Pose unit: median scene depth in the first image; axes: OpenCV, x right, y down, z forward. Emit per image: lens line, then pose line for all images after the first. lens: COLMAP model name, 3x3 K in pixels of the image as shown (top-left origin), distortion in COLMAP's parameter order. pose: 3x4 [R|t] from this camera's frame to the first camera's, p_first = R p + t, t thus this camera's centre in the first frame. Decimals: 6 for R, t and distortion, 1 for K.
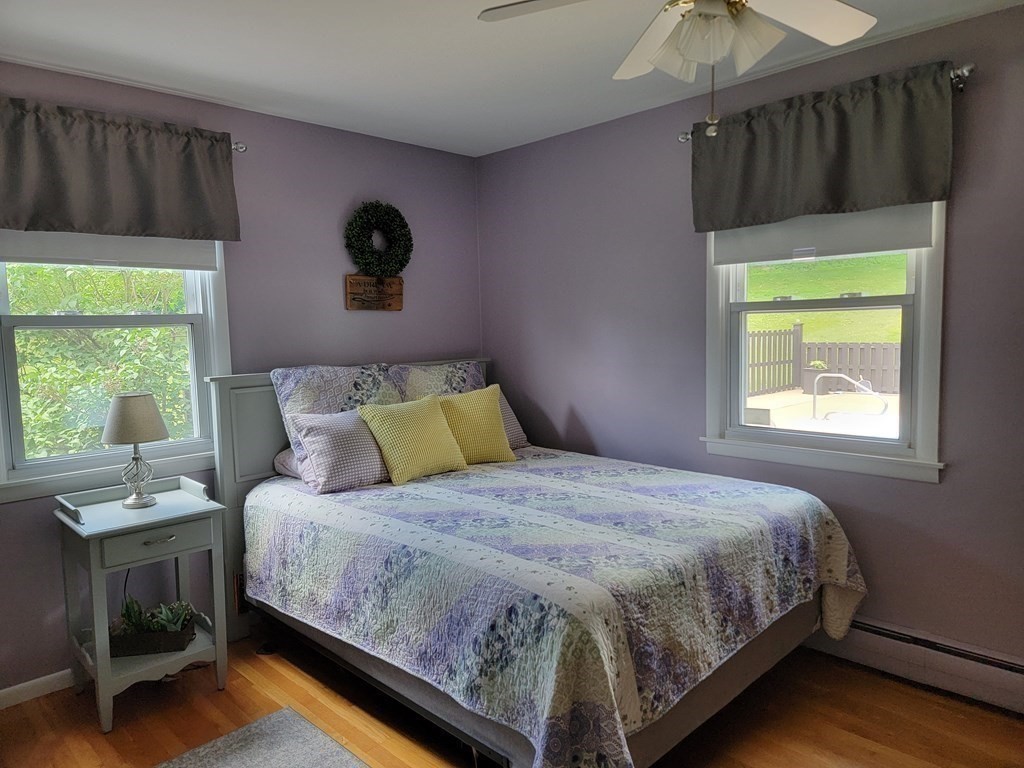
lens RADIAL K [[707.1, 0, 510.0], [0, 707.1, 375.4], [0, 0, 1]] dist [0.094045, -0.072418]
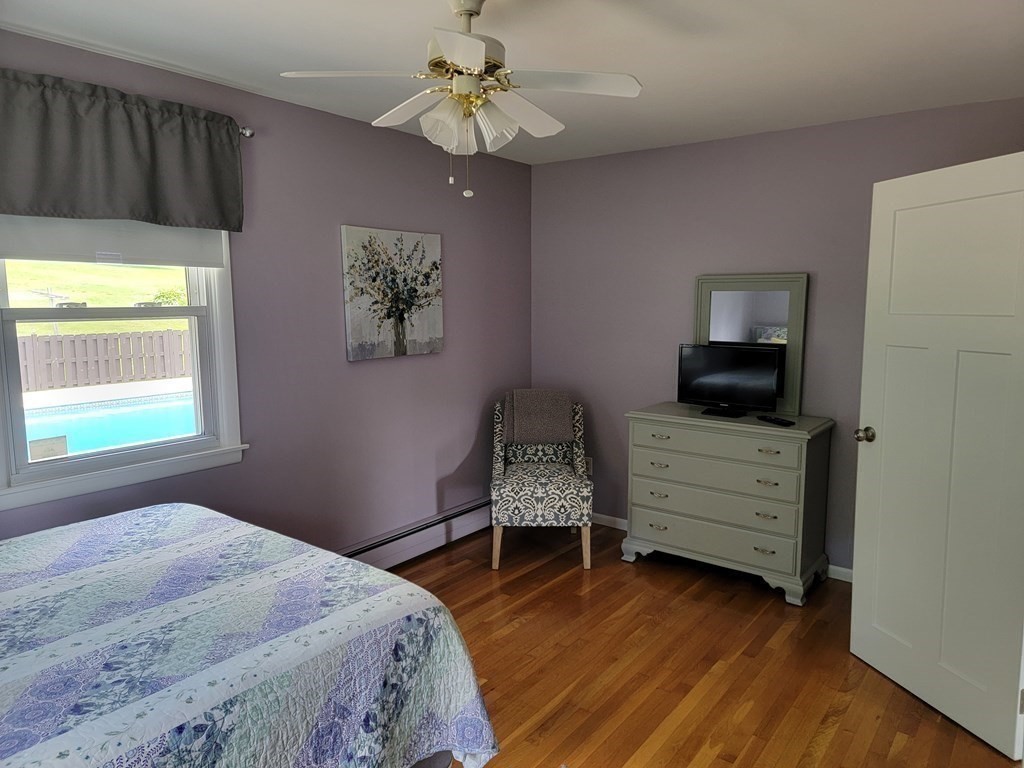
lens RADIAL K [[707.1, 0, 510.1], [0, 707.1, 392.5], [0, 0, 1]] dist [0.094045, -0.072418]
pose [[-0.136054, -0.105952, 0.985020, -0.725645], [0.090217, 0.988809, 0.118821, -0.078277], [-0.986585, 0.105031, -0.124972, 0.757257]]
